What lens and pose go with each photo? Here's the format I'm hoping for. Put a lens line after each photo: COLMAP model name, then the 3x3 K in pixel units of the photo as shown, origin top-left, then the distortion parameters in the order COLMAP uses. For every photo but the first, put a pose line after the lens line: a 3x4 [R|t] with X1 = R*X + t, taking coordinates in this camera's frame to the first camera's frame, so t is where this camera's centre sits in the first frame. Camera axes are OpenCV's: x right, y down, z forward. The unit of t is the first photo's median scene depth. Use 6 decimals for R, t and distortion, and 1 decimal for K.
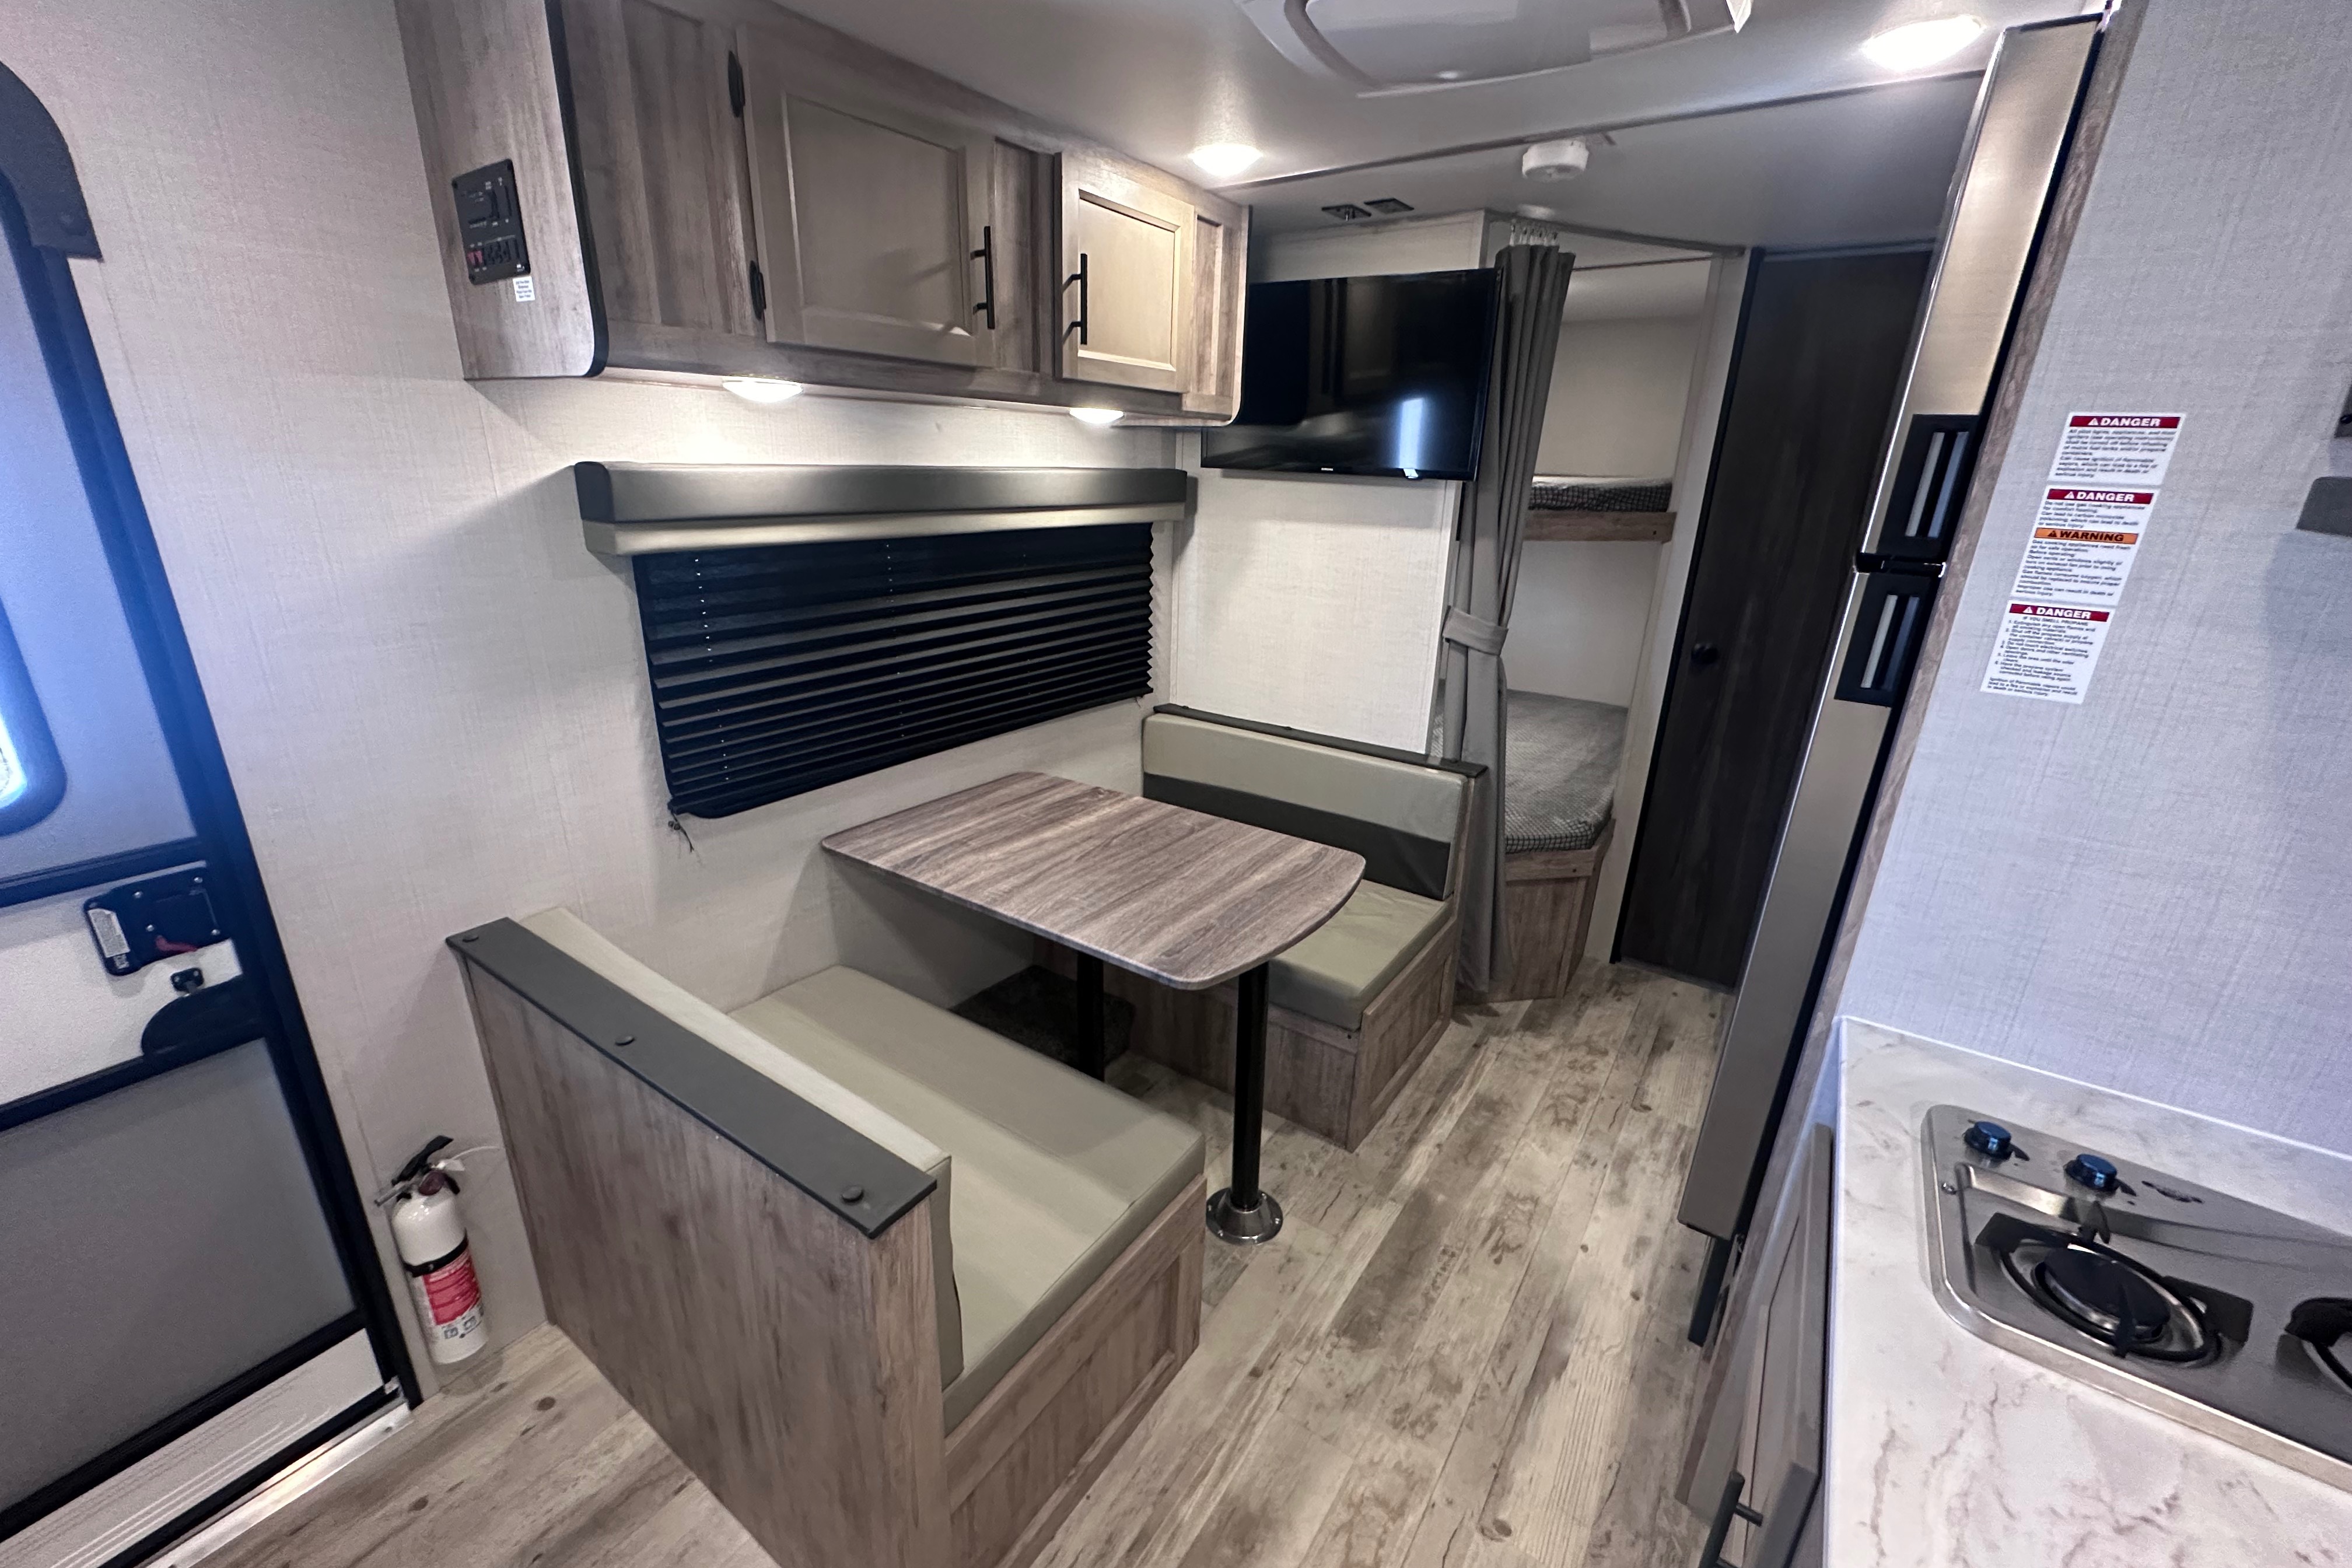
lens RADIAL K [[947.3, 0, 1176.0], [0, 947.3, 784.0], [0, 0, 1]] dist [-0.000037, -0.000165]
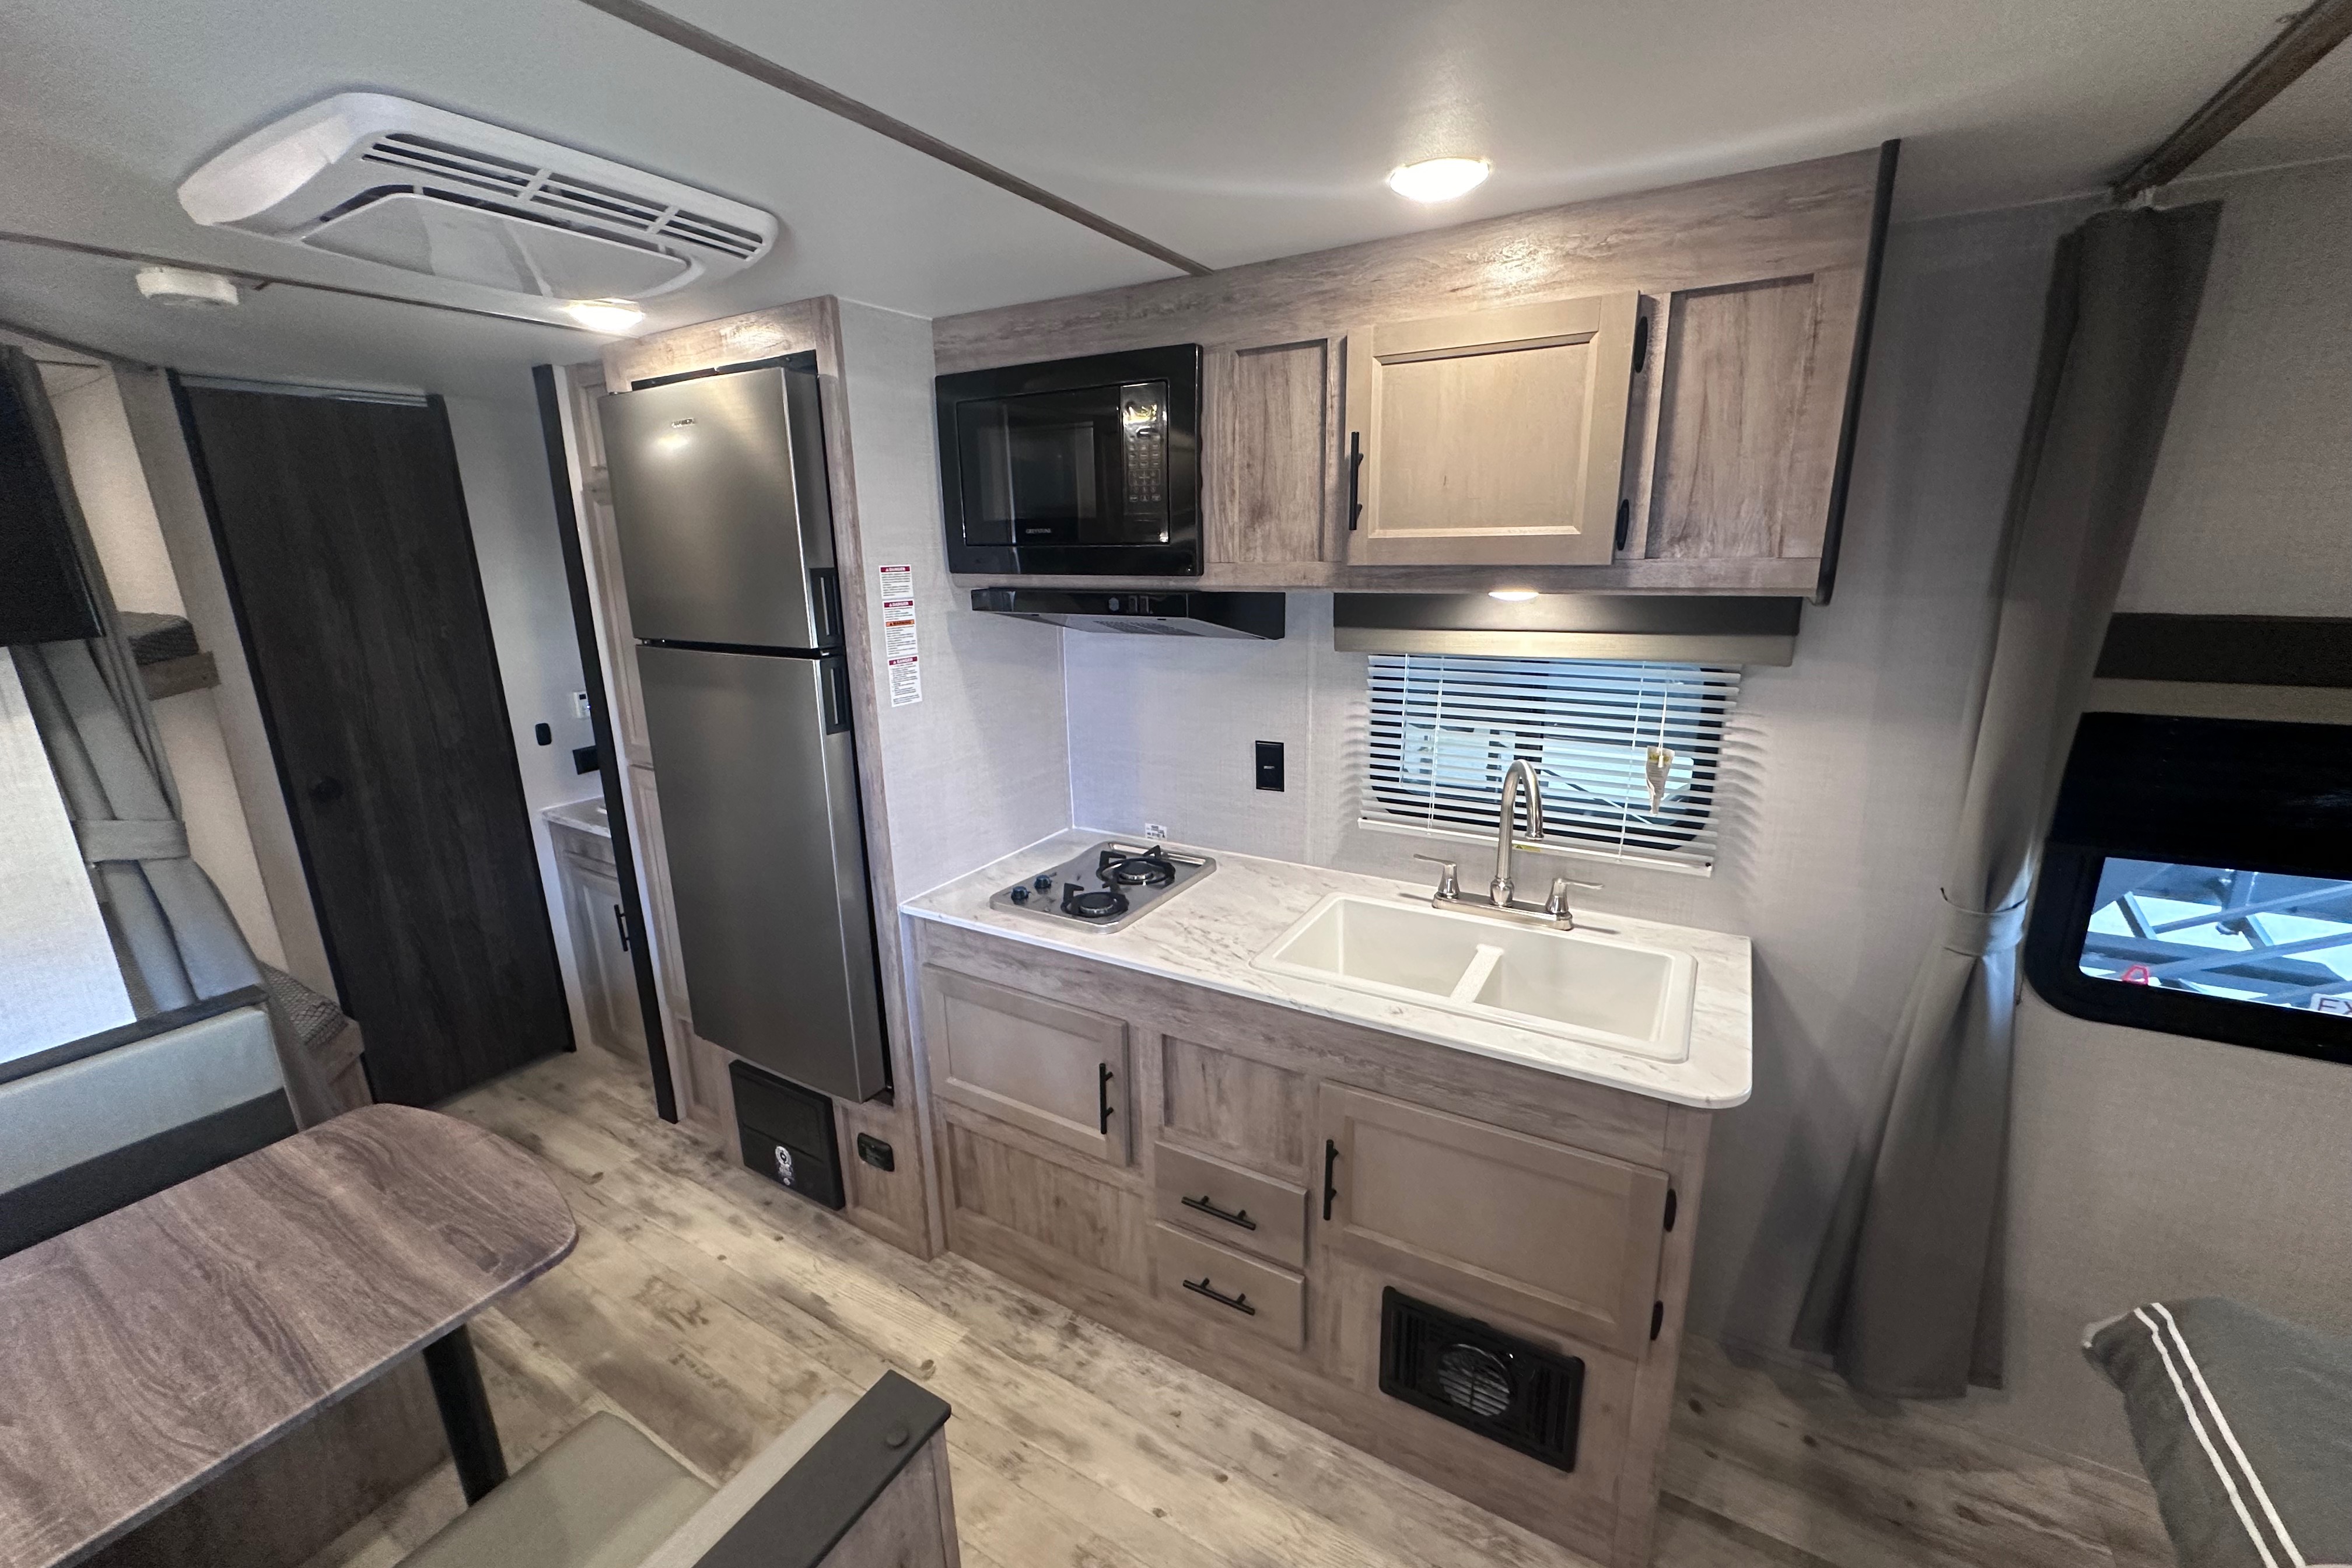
lens RADIAL K [[947.3, 0, 1176.0], [0, 947.3, 784.0], [0, 0, 1]] dist [-0.000037, -0.000165]
pose [[-0.074821, -0.277651, 0.957764, -0.606118], [0.347221, 0.893098, 0.286029, -0.176543], [-0.934794, 0.353957, 0.029584, 0.272614]]
